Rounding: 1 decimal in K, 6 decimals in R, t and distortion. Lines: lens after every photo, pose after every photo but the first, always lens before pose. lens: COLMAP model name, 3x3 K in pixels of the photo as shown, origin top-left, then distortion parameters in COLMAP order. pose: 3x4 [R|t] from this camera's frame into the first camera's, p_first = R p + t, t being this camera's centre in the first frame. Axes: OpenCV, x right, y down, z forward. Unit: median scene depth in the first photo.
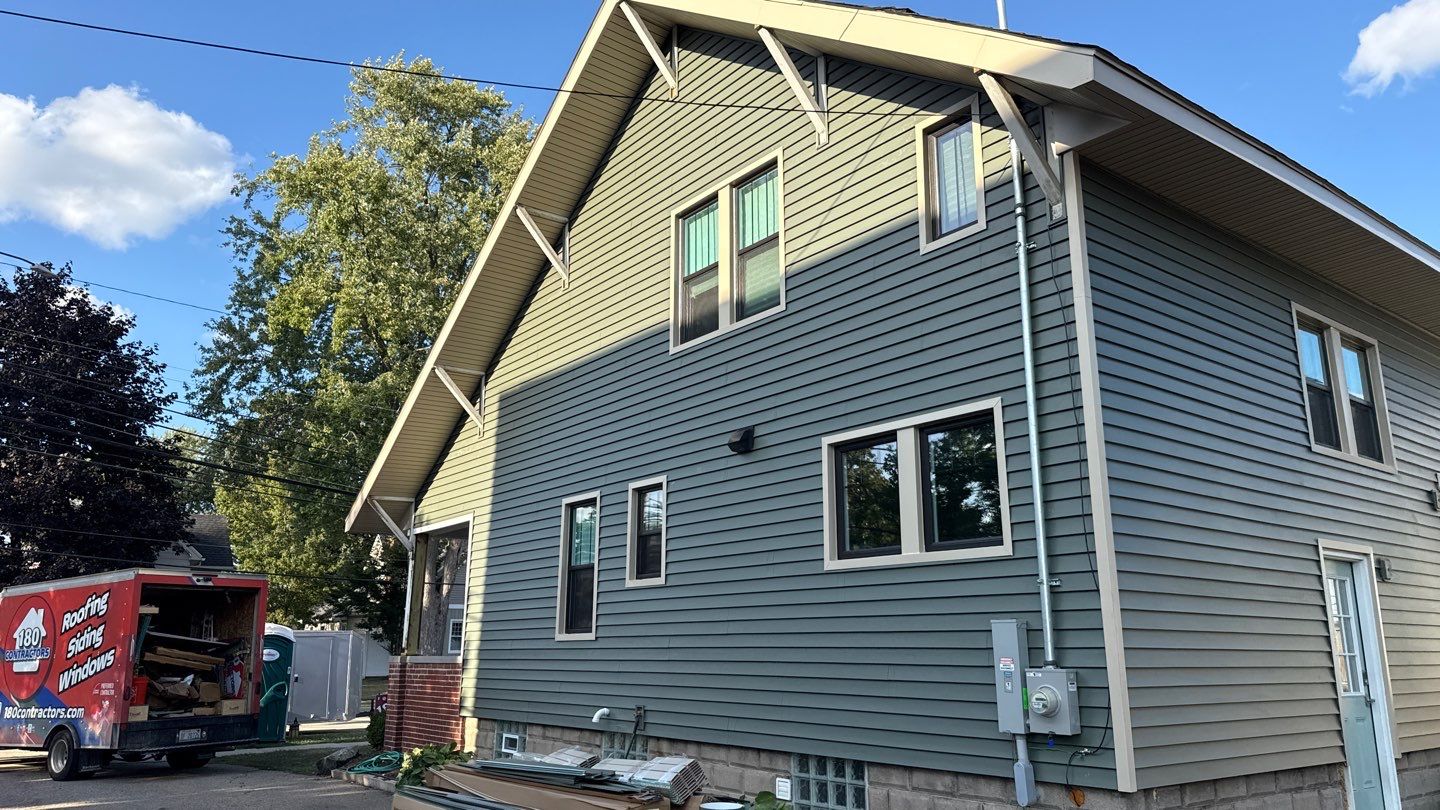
lens RADIAL K [[1005.2, 0, 720.9], [0, 1005.2, 406.5], [0, 0, 1]] dist [0.095994, -0.143235]
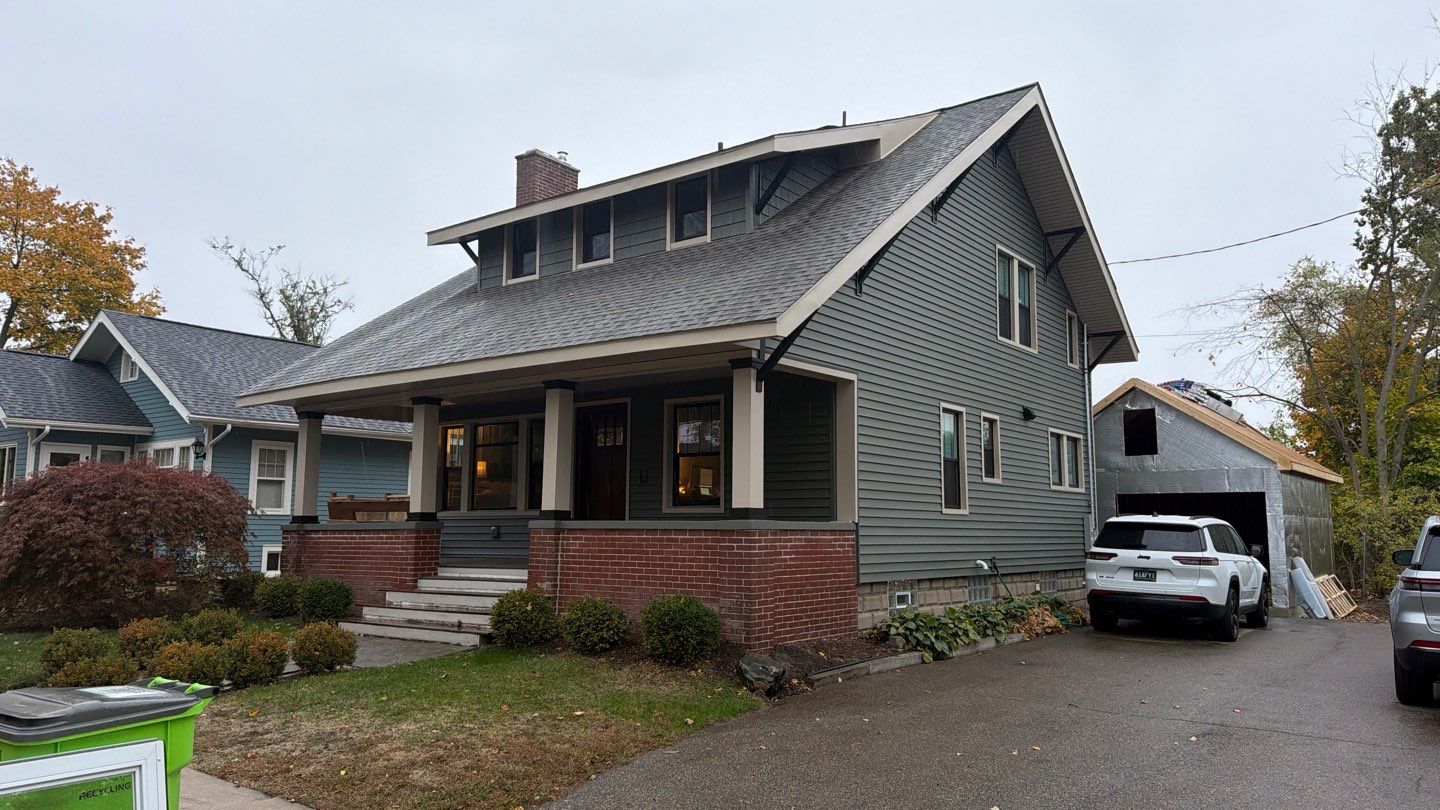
lens RADIAL K [[1014.6, 0, 722.5], [0, 1014.6, 399.8], [0, 0, 1]] dist [0.100893, -0.159461]
pose [[-0.254927, 0.121316, 0.959320, -1.851303], [-0.235541, 0.954424, -0.183289, 0.547977], [-0.937834, -0.272684, -0.214734, 2.180824]]
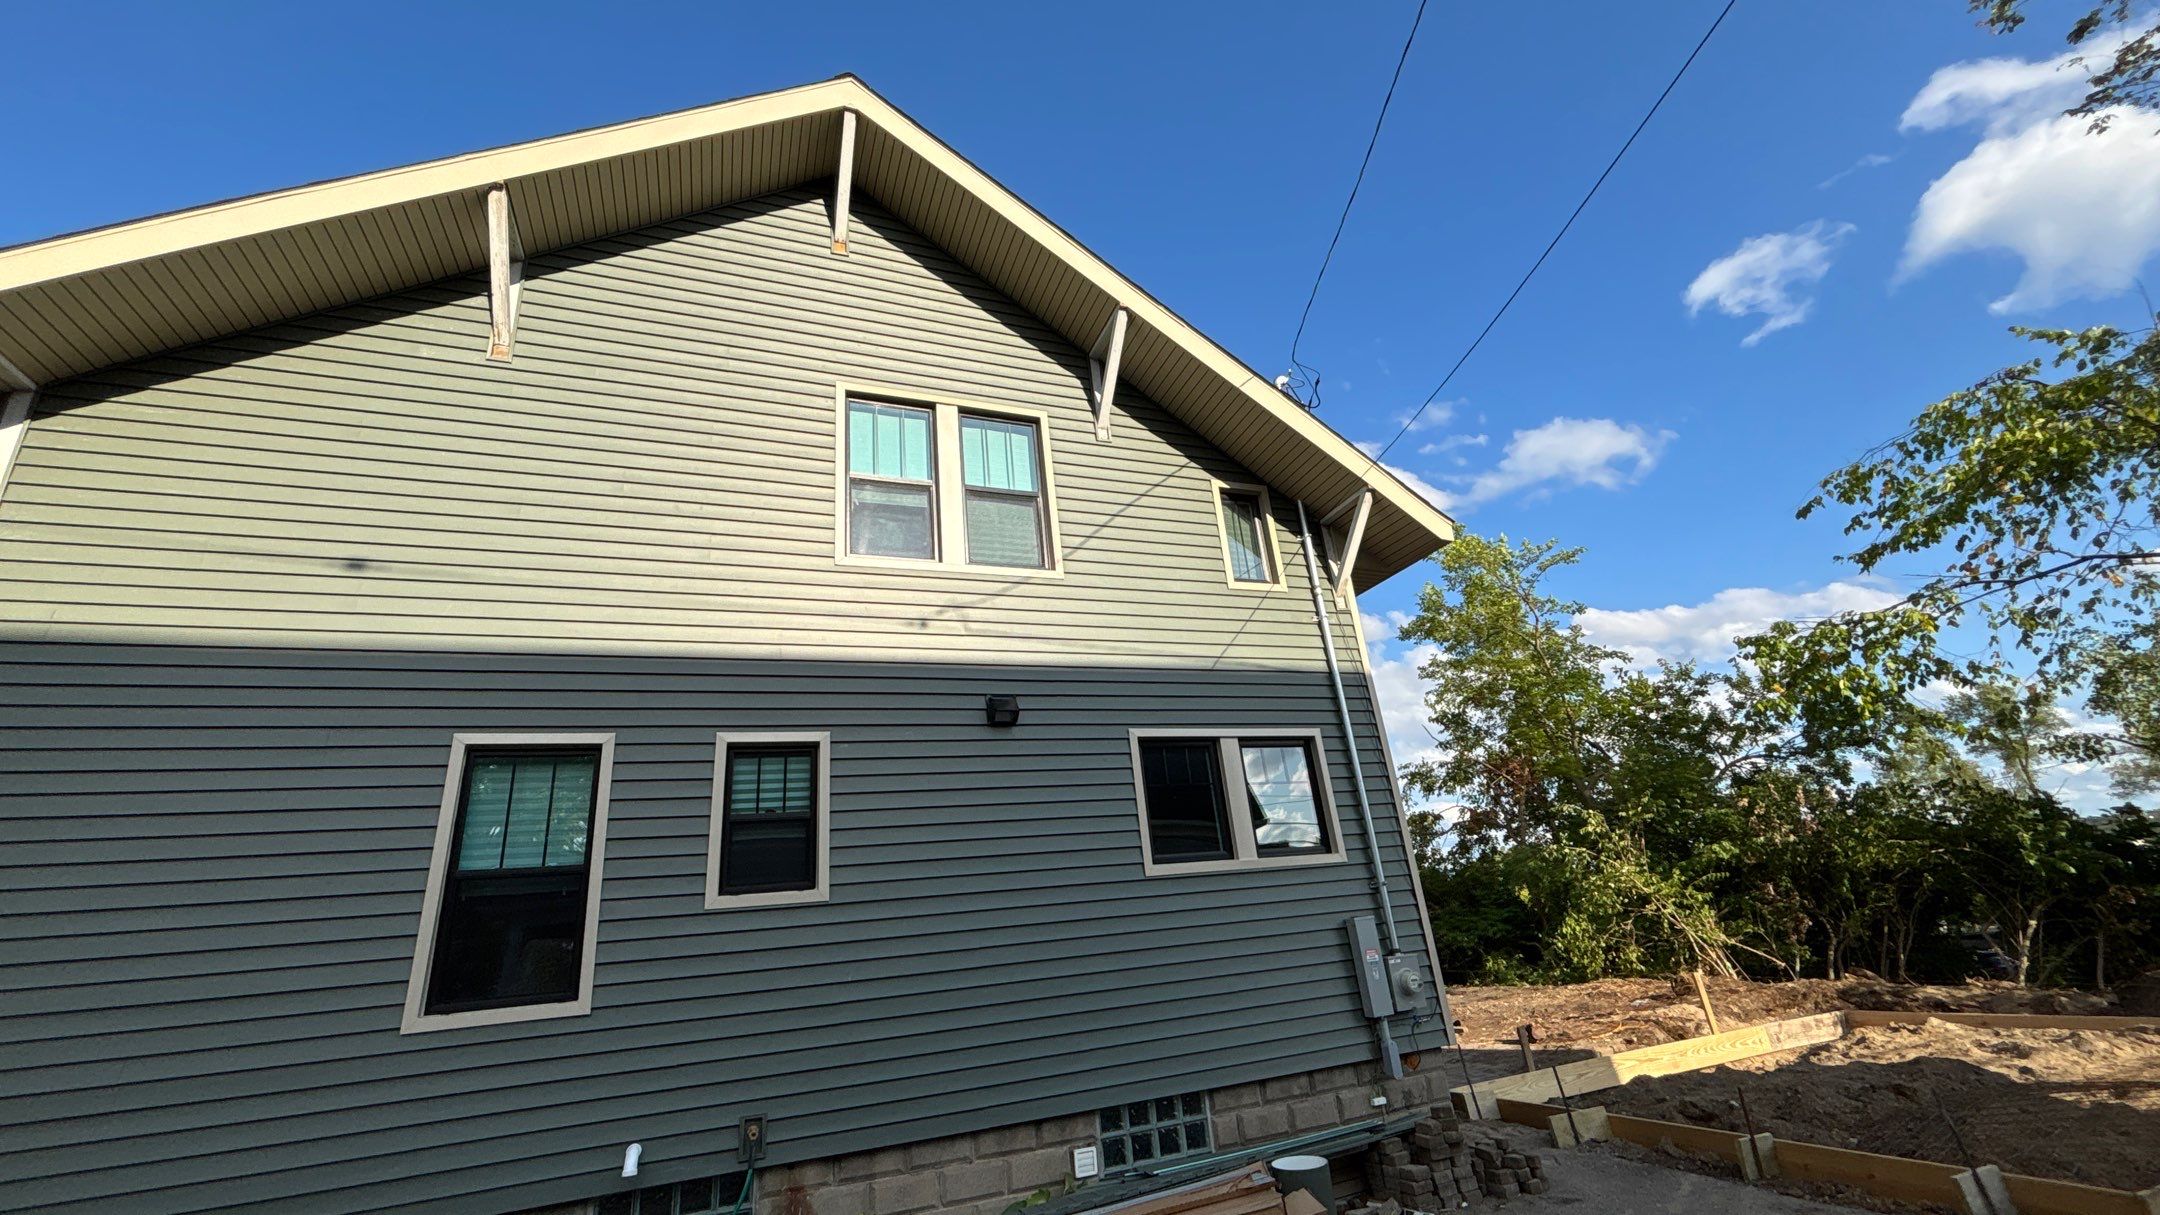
lens RADIAL K [[859.5, 0, 1077.5], [0, 859.5, 607.7], [0, 0, 1]] dist [0.000566, 0.000190]
pose [[0.290122, 0.320428, 0.901751, -0.681555], [-0.133447, 0.946619, -0.293437, 0.167856], [-0.947640, -0.035204, 0.317395, 0.816835]]
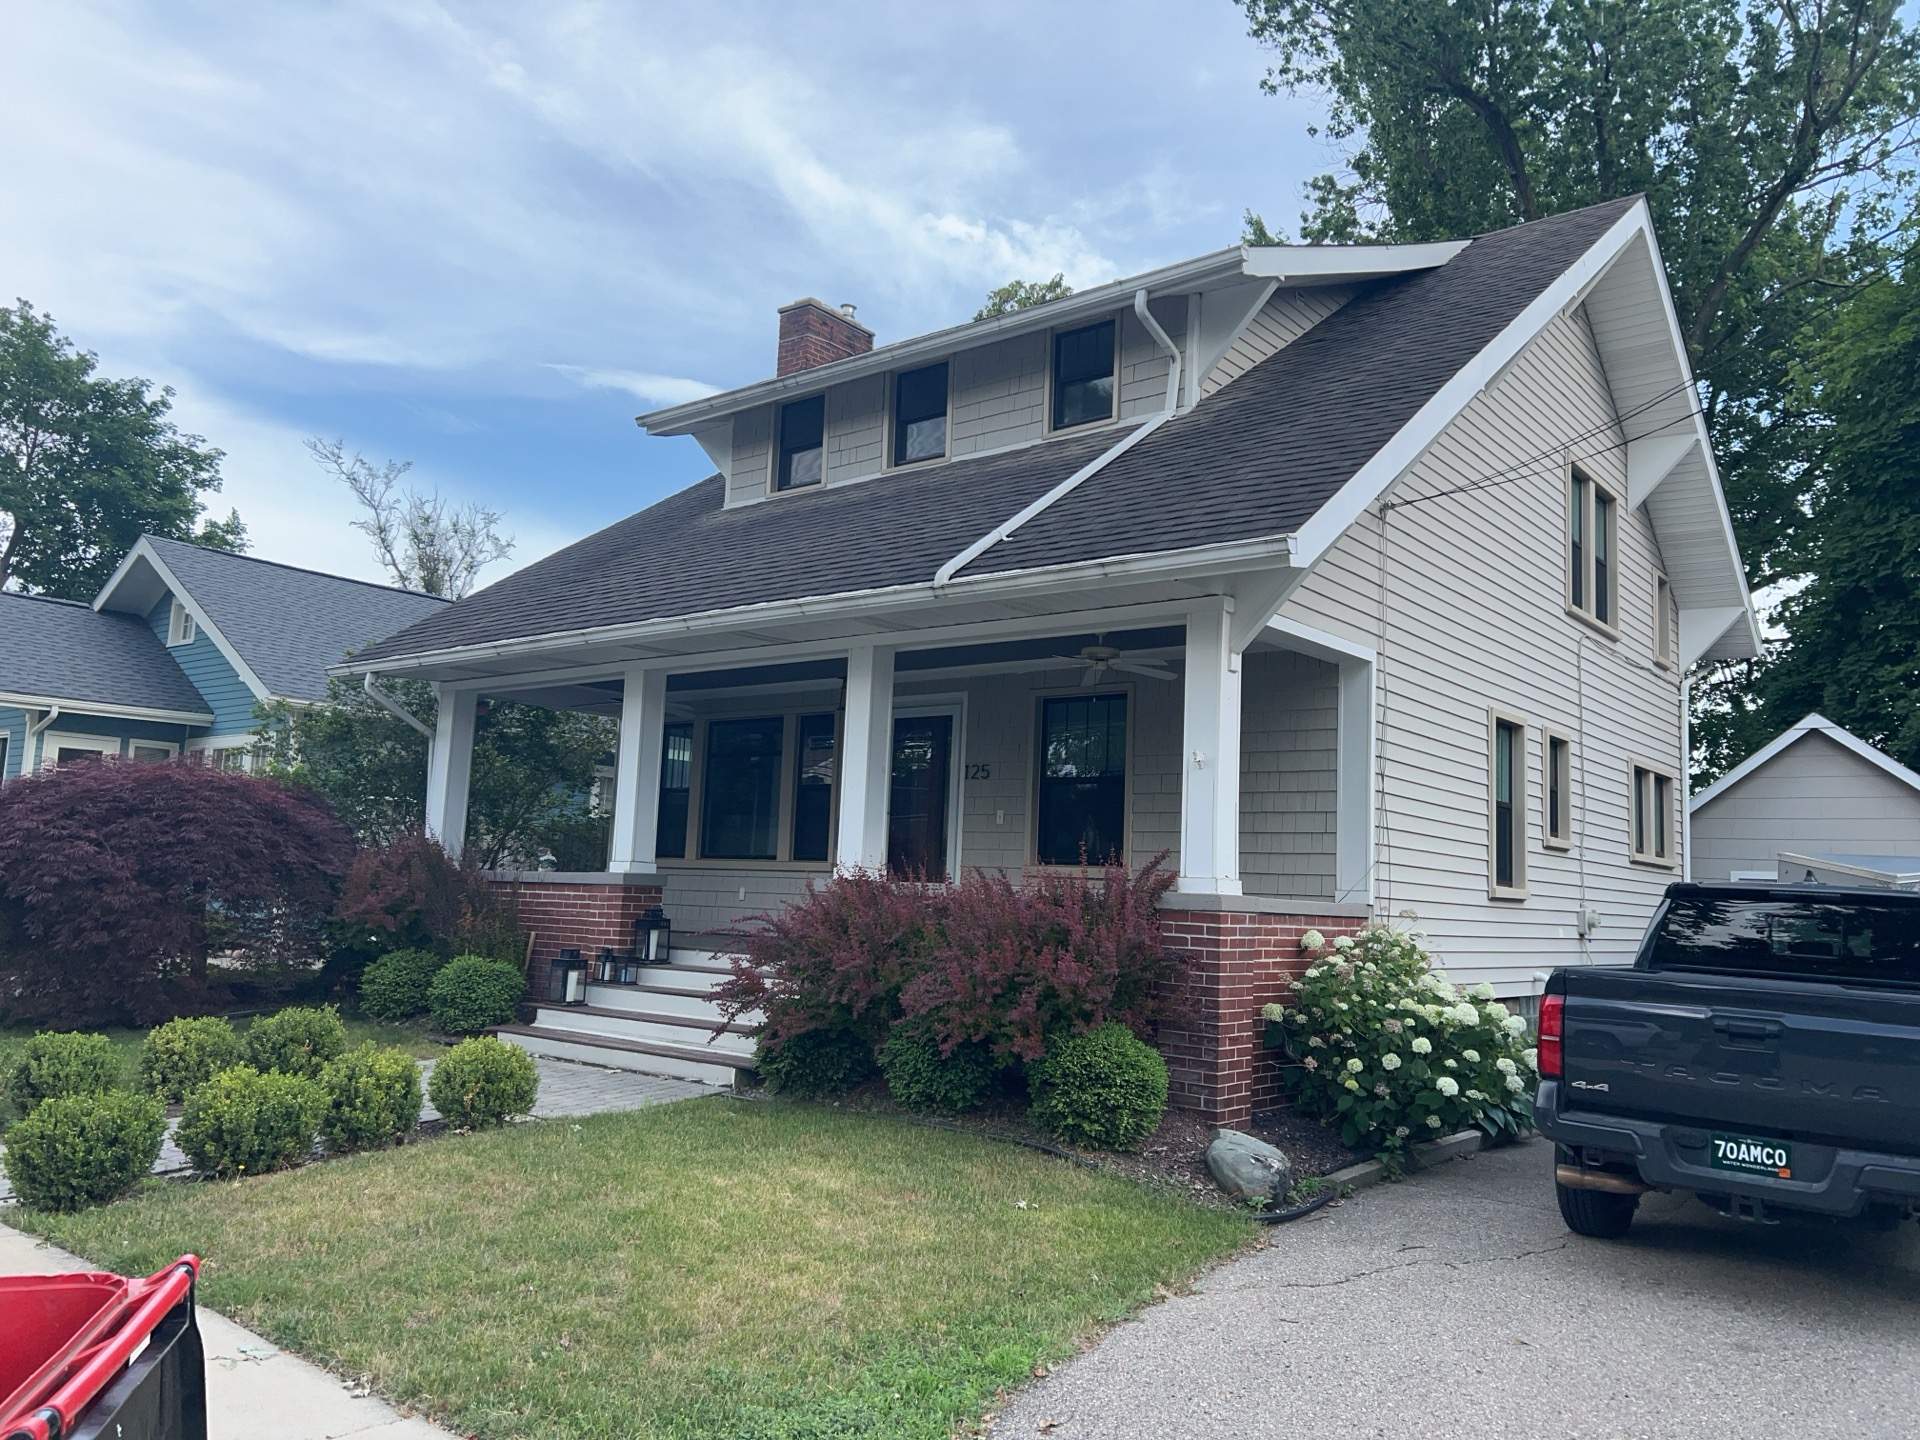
lens RADIAL K [[1472.1, 0, 955.7], [0, 1472.1, 707.2], [0, 0, 1]] dist [0.011181, 0.001625]
pose [[-0.217417, 0.115948, 0.969168, -1.607378], [-0.275847, 0.945145, -0.174956, 0.559836], [-0.936290, -0.305381, -0.173507, 2.233514]]
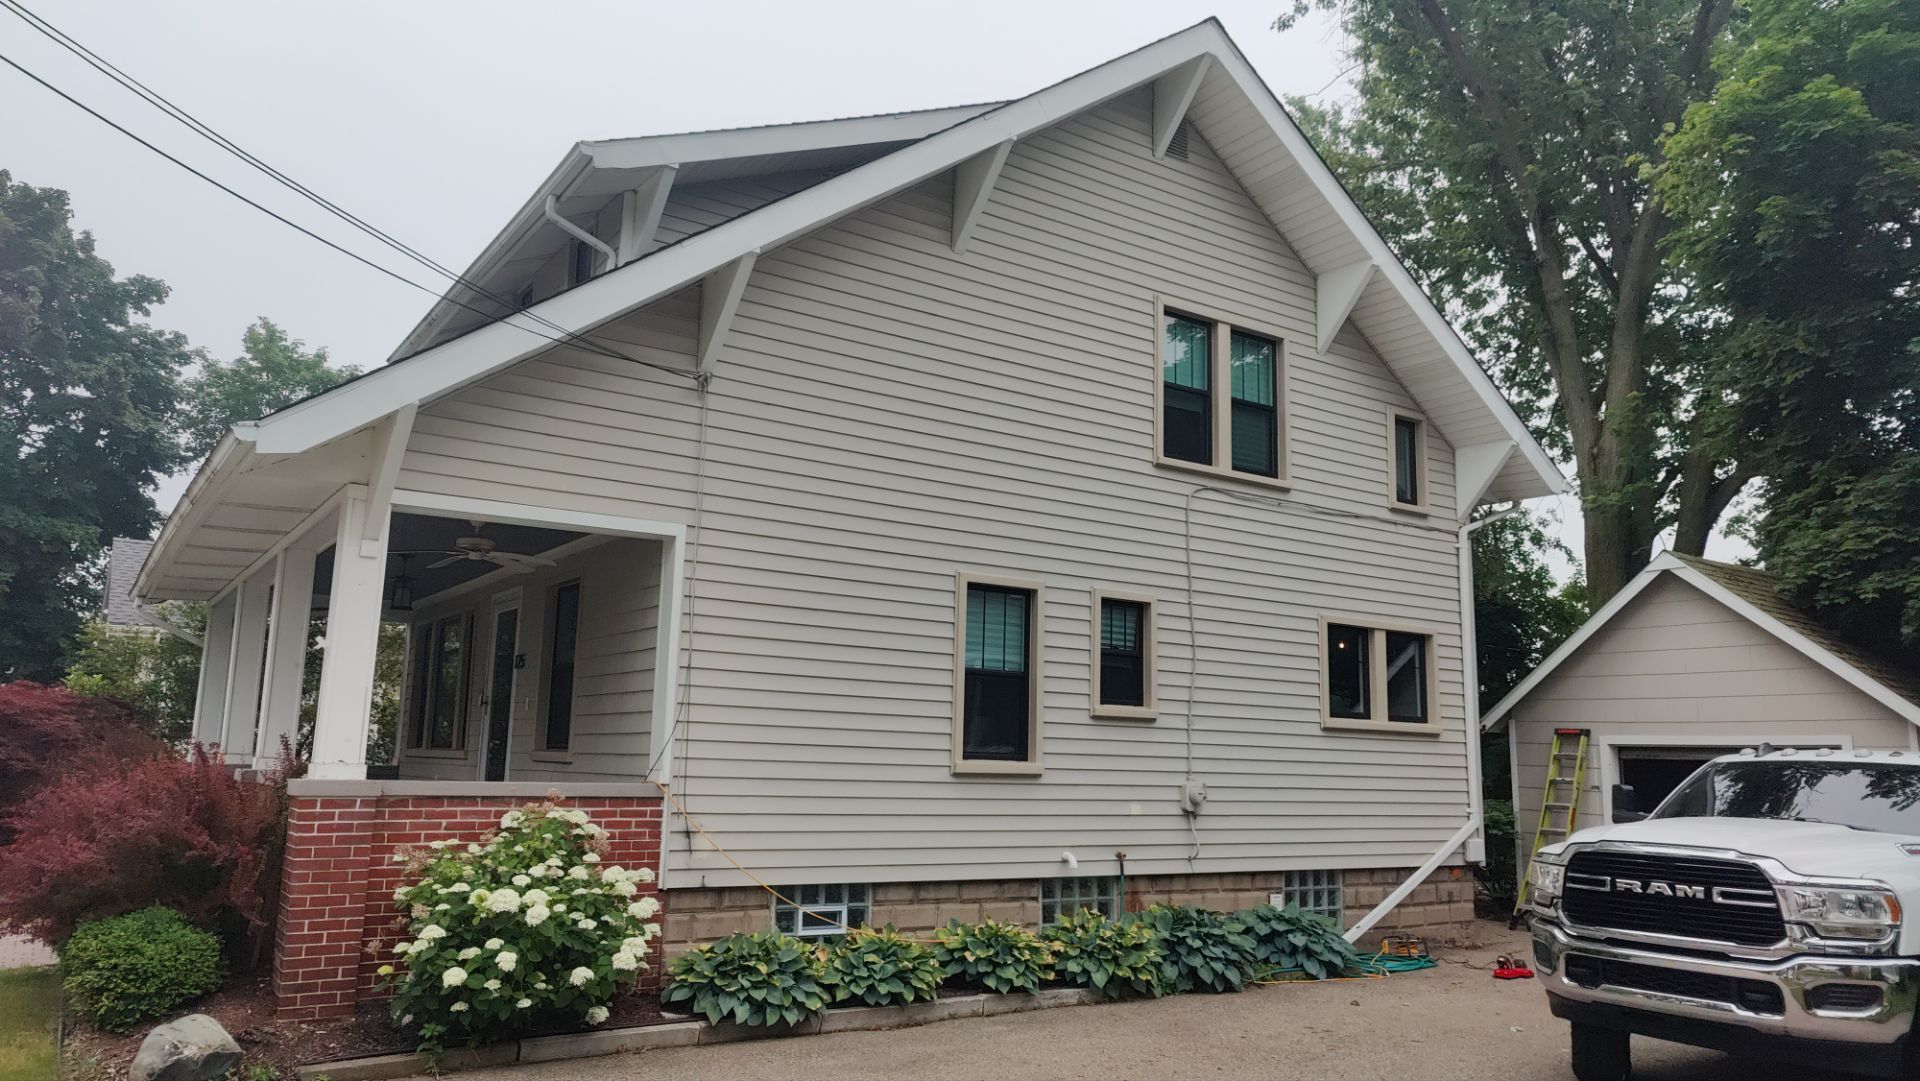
lens RADIAL K [[1341.4, 0, 964.1], [0, 1341.4, 534.3], [0, 0, 1]] dist [0.006441, -0.001986]
pose [[0.066388, 0.167733, 0.983595, -1.566796], [-0.262219, 0.954053, -0.144997, 0.291557], [-0.962722, -0.248292, 0.107320, 1.295304]]
